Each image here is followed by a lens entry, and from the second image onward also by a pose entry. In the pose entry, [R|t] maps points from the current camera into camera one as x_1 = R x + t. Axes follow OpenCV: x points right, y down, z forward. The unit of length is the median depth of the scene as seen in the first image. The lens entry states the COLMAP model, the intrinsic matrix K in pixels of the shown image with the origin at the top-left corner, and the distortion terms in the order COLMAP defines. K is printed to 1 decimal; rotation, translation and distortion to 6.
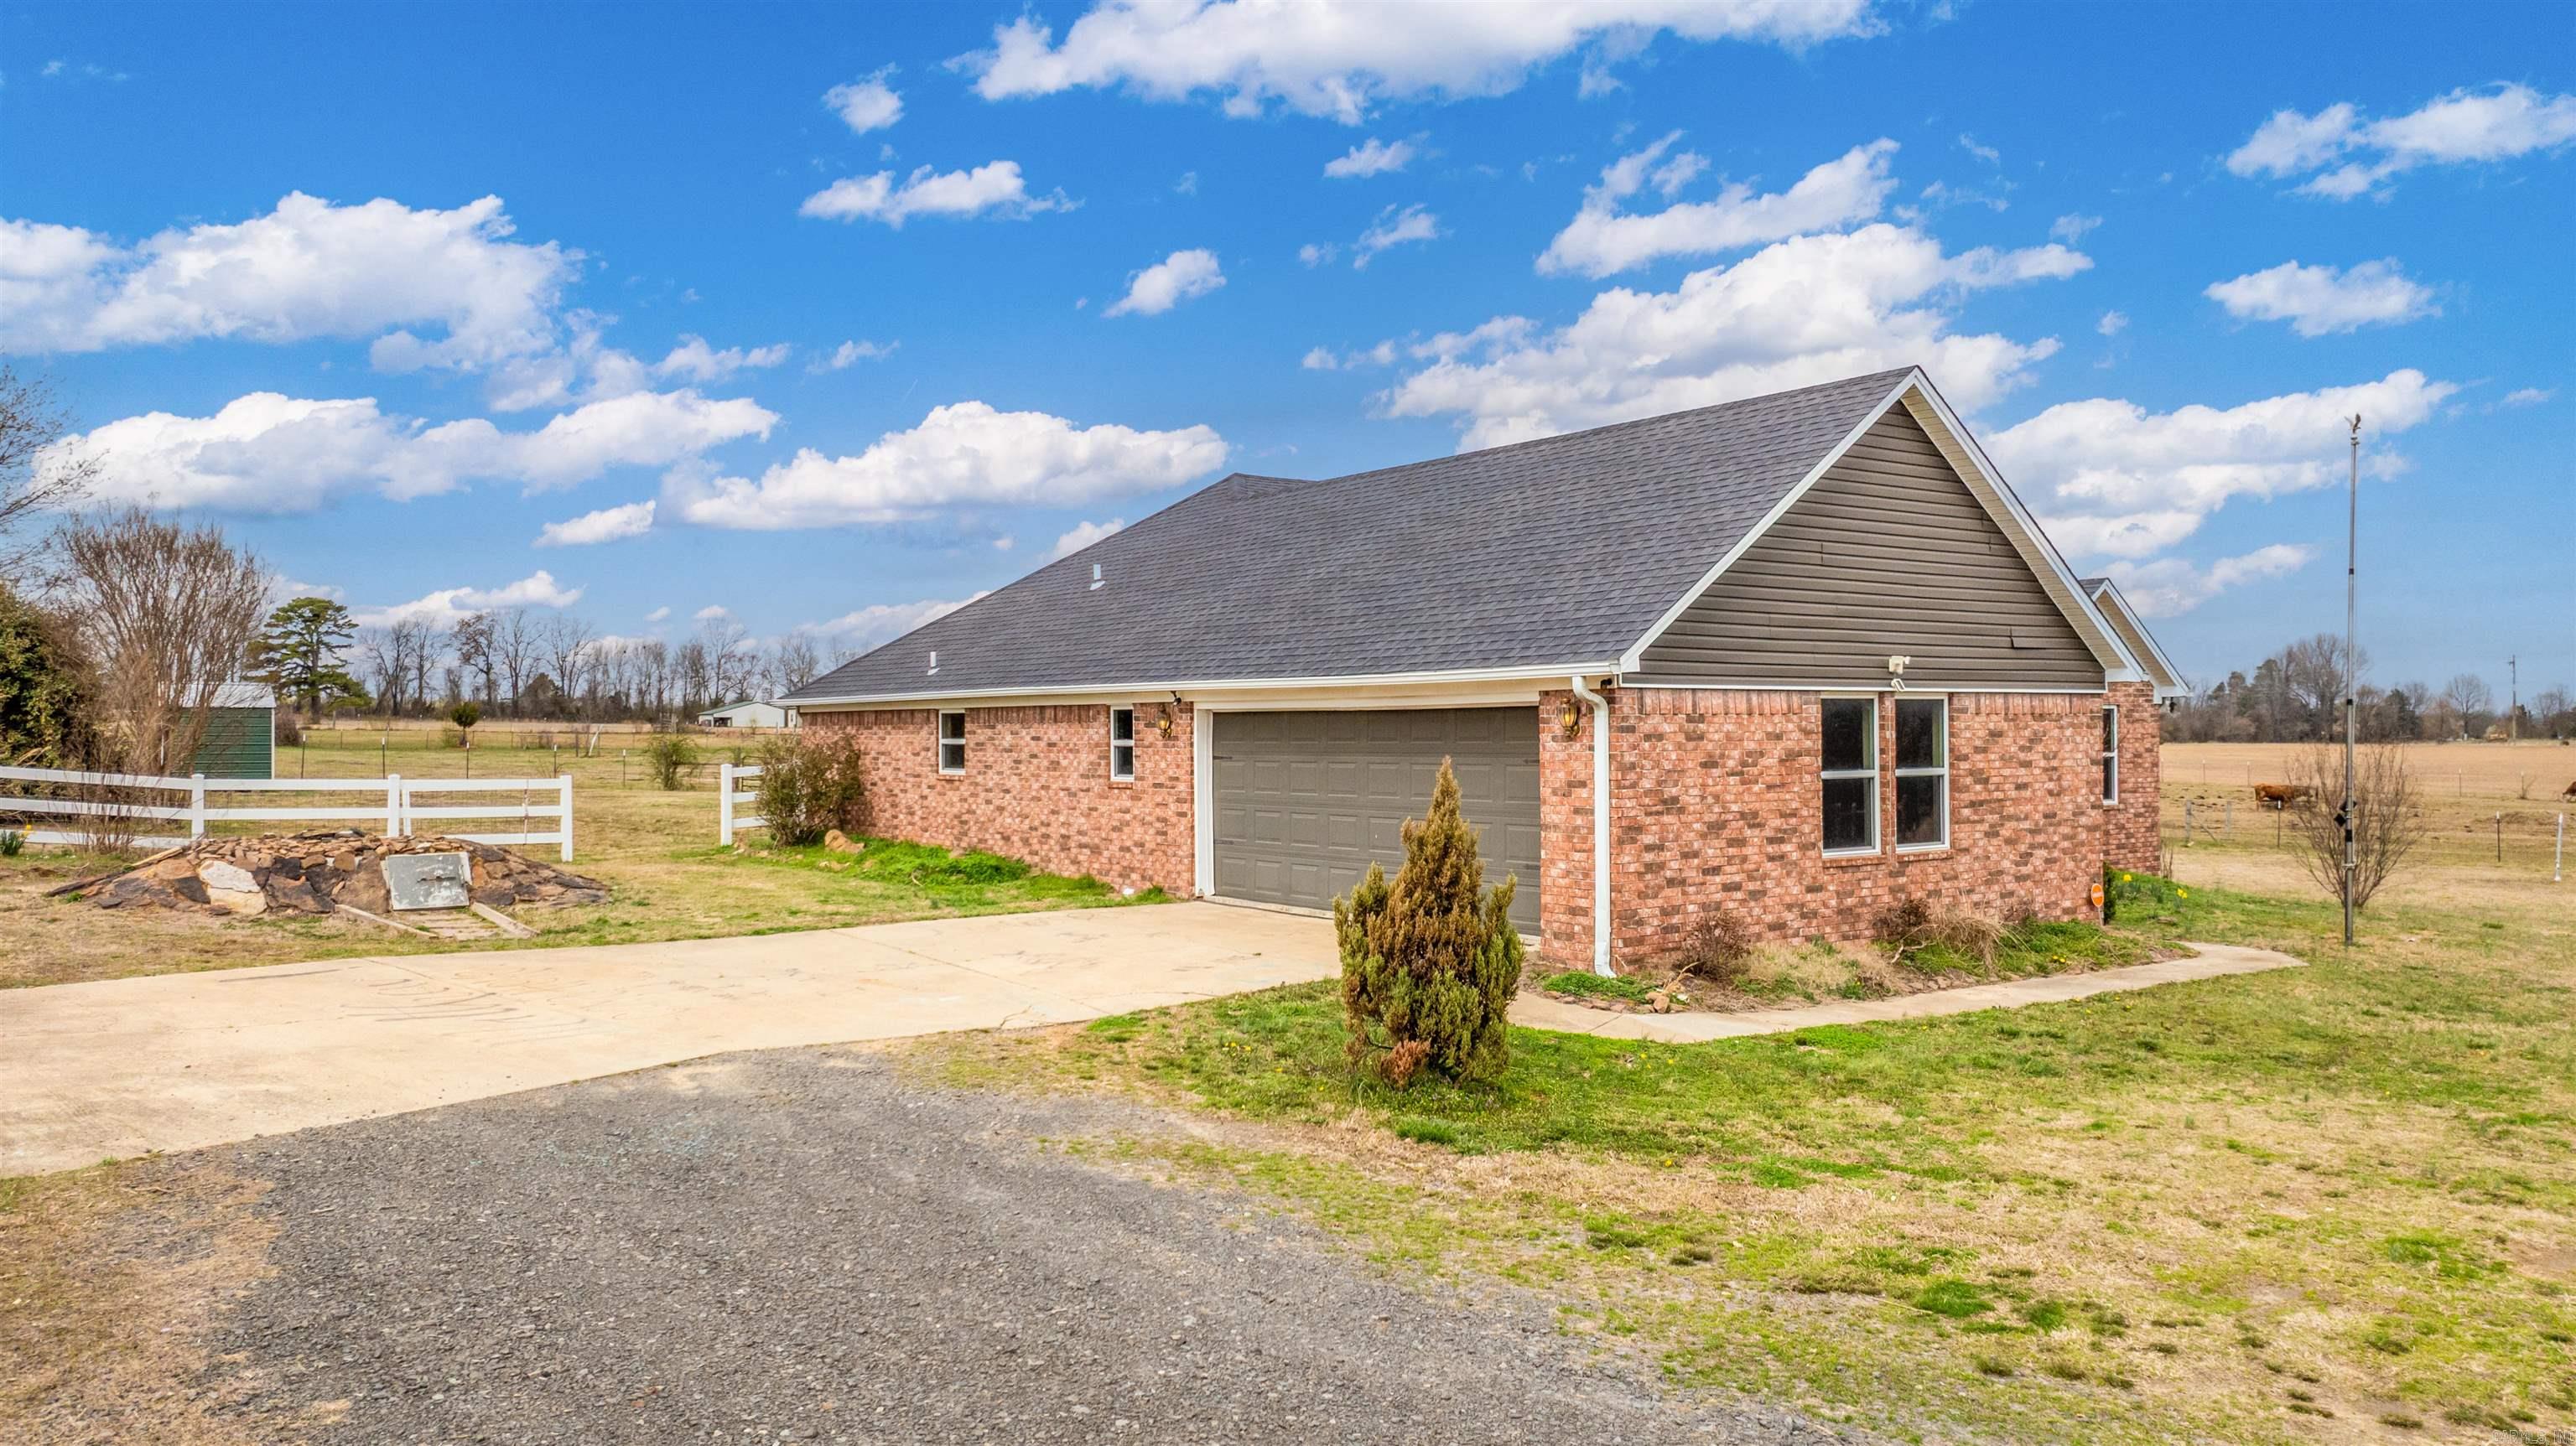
lens RADIAL K [[1901.1, 0, 1229.2], [0, 1901.1, 688.5], [0, 0, 1]] dist [0.004642, 0.038710]
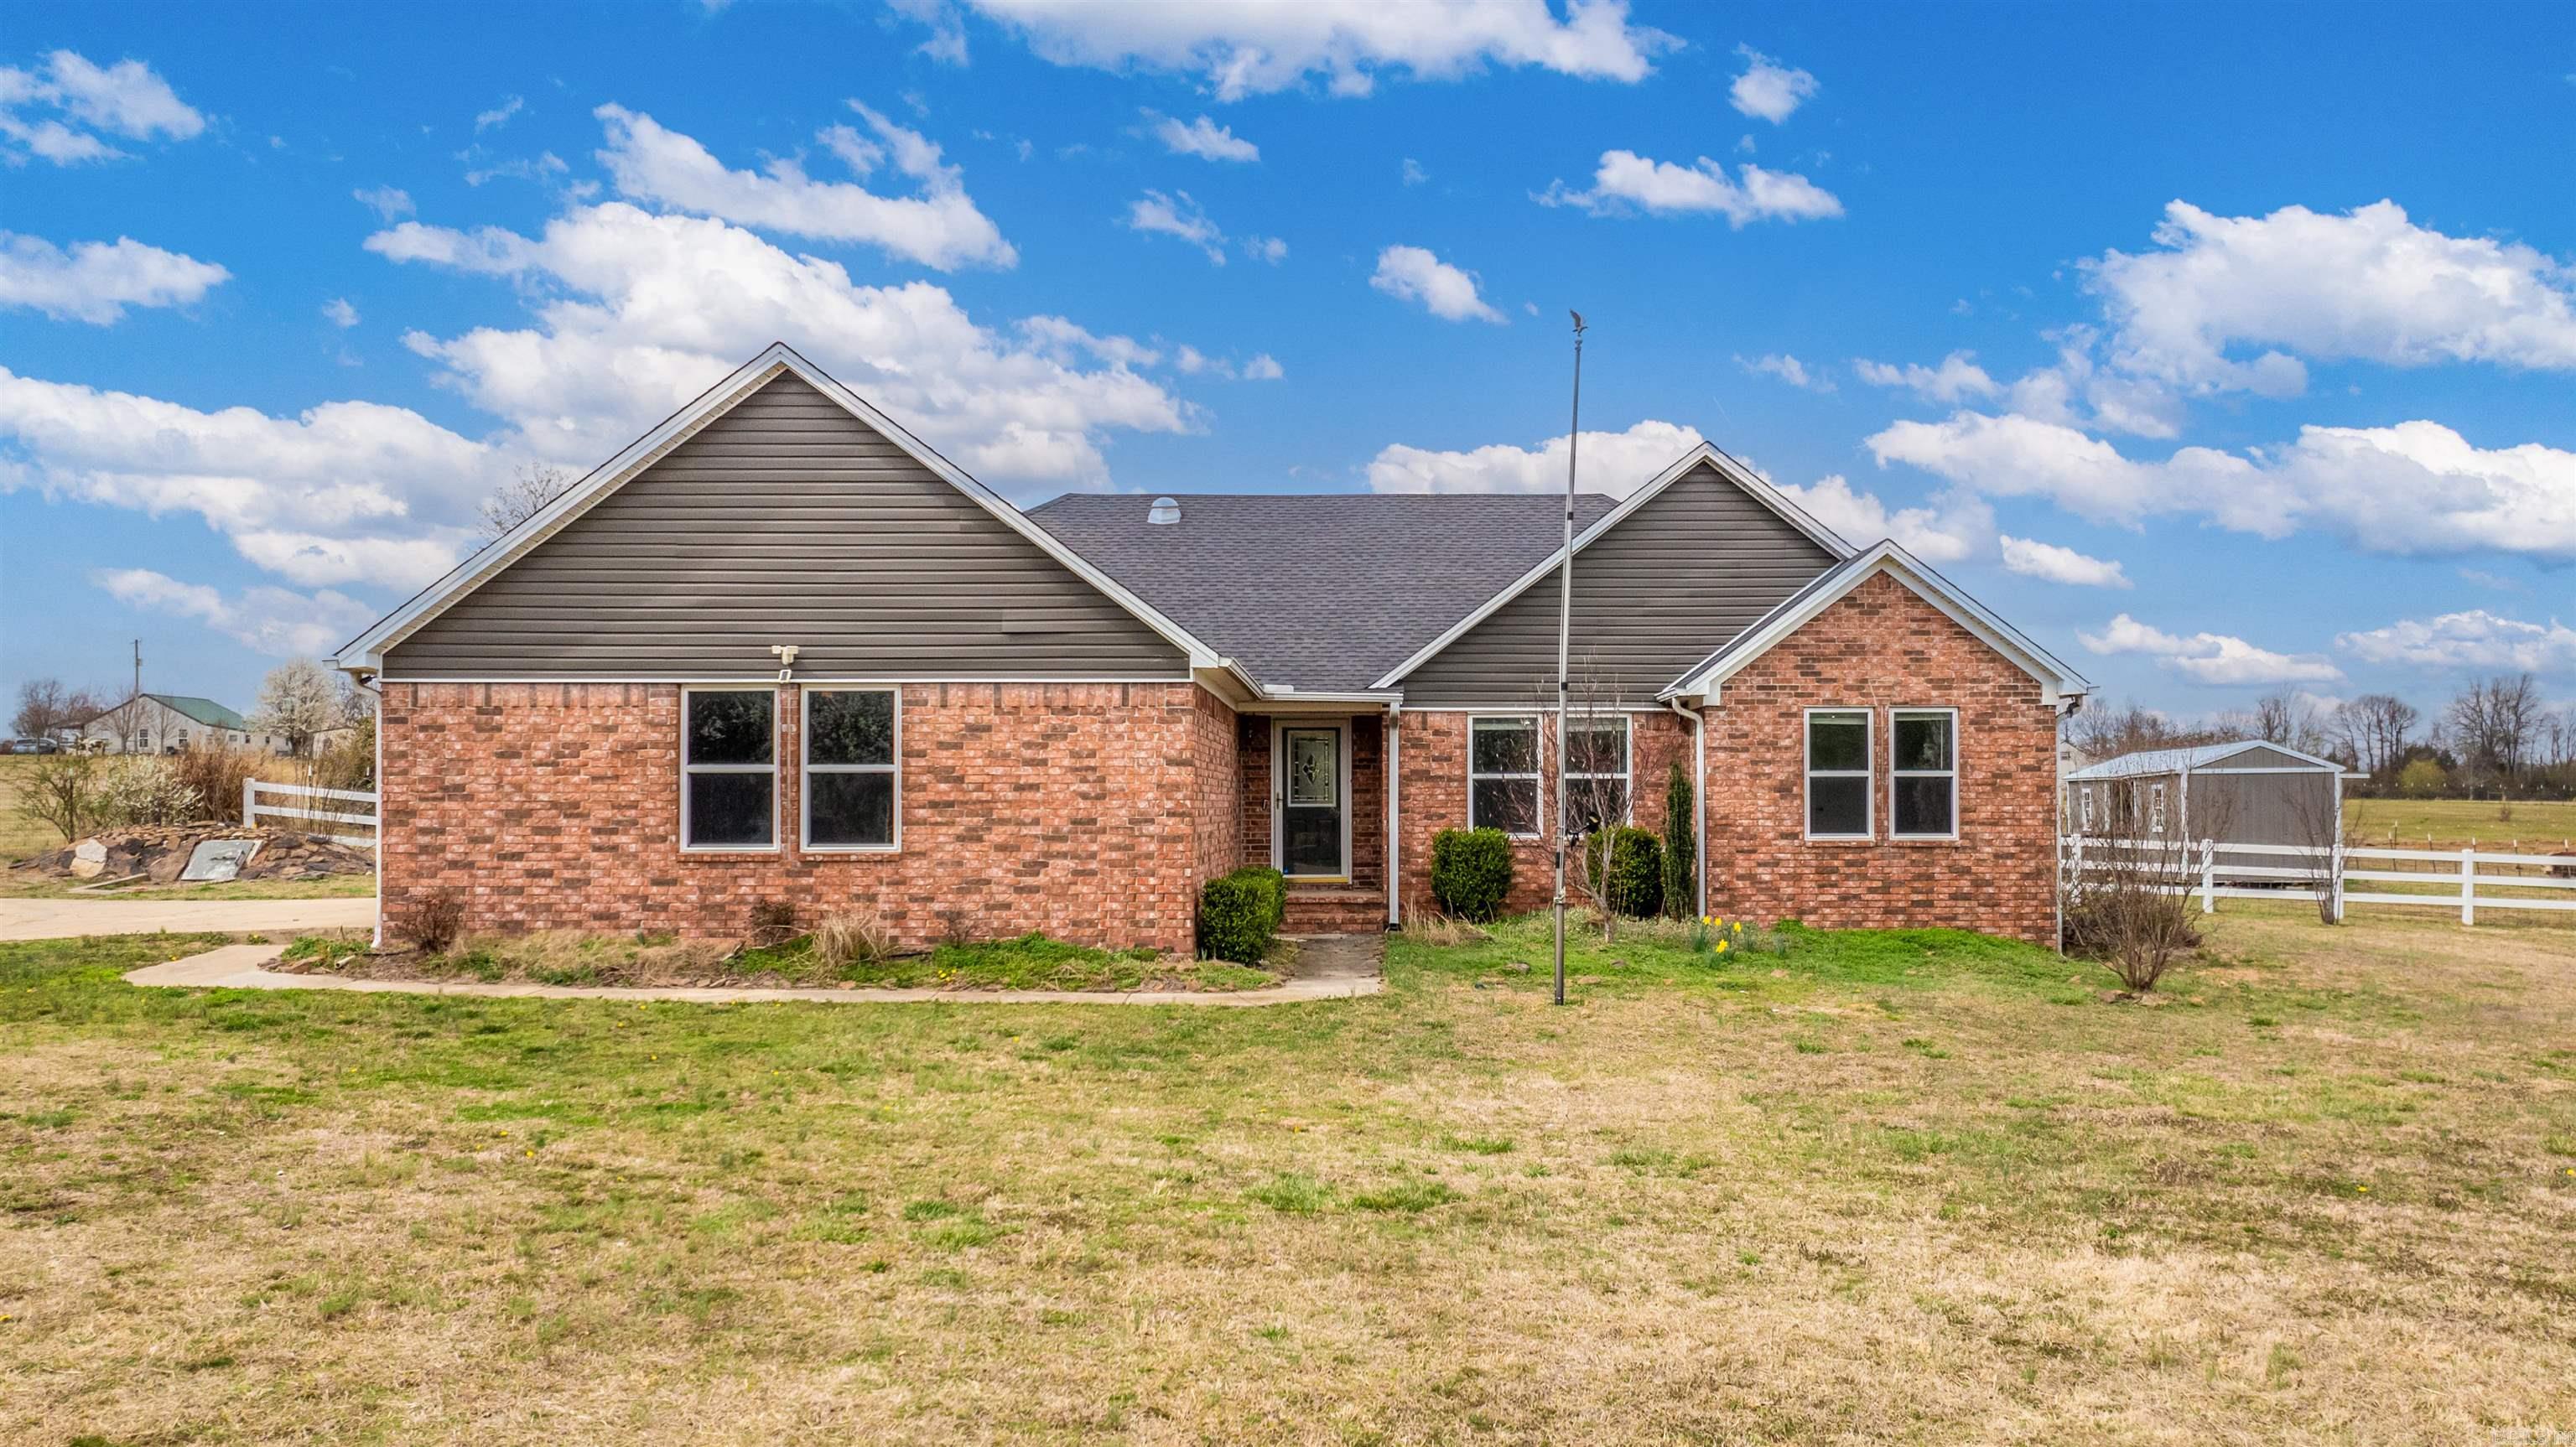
lens RADIAL K [[1901.2, 0, 1229.2], [0, 1901.2, 689.0], [0, 0, 1]] dist [0.004642, 0.038710]
pose [[0.801120, -0.026800, -0.597903, 1.150684], [0.007329, 0.999361, -0.034976, 0.041554], [0.598458, 0.023638, 0.800805, 0.379396]]
